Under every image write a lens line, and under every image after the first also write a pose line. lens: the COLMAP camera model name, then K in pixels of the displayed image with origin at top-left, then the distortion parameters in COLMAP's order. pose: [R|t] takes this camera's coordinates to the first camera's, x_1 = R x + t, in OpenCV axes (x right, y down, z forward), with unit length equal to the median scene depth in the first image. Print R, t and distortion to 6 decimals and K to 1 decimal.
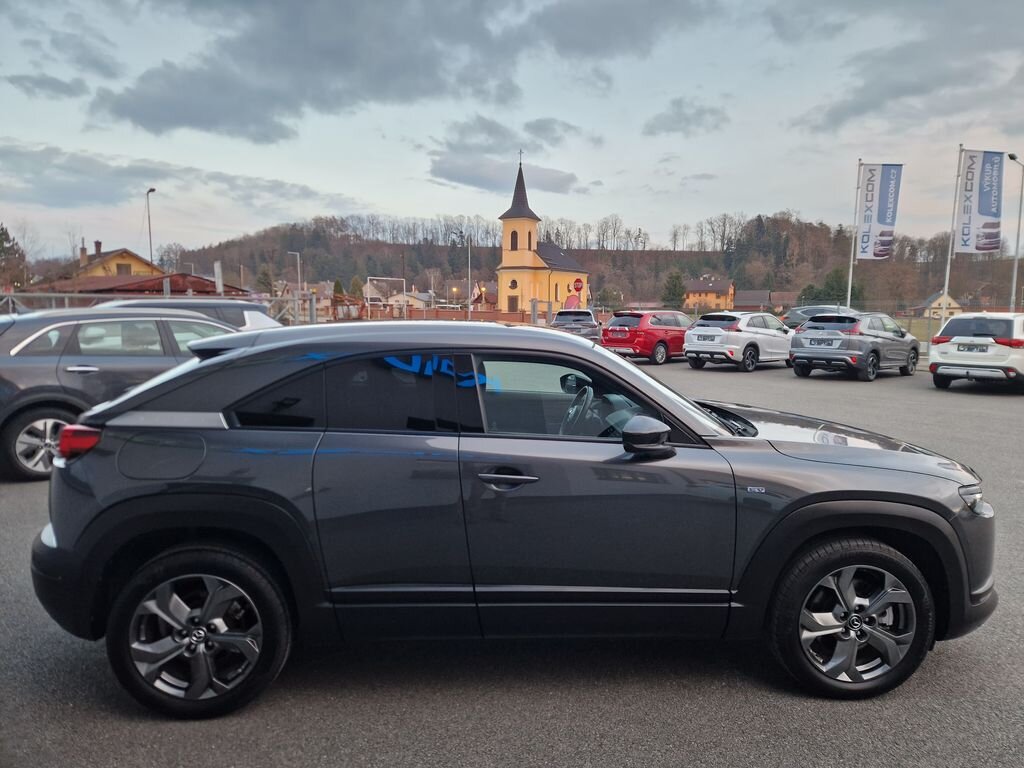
lens RADIAL K [[681.5, 0, 518.2], [0, 681.5, 379.3], [0, 0, 1]] dist [0.068481, -0.064723]
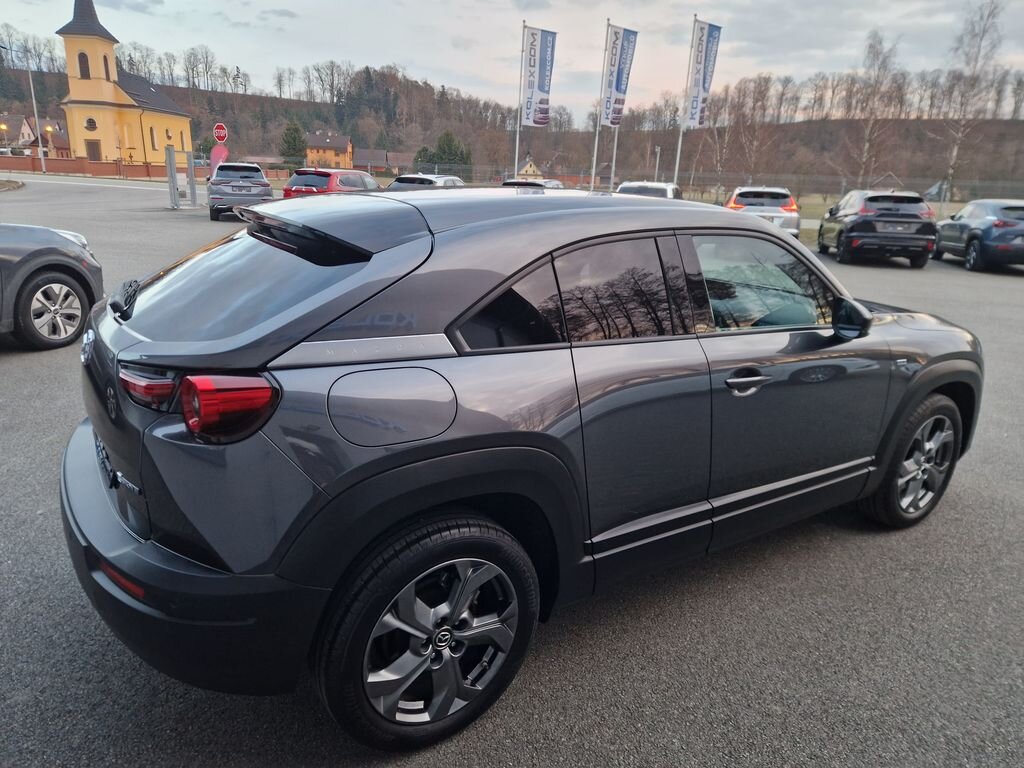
lens RADIAL K [[696.5, 0, 484.0], [0, 696.5, 371.3], [0, 0, 1]] dist [0.087403, -0.079036]
pose [[0.868534, -0.106858, 0.483973, -0.114834], [0.017869, 0.982598, 0.184884, -0.006142], [-0.495308, -0.151930, 0.855329, 0.063136]]
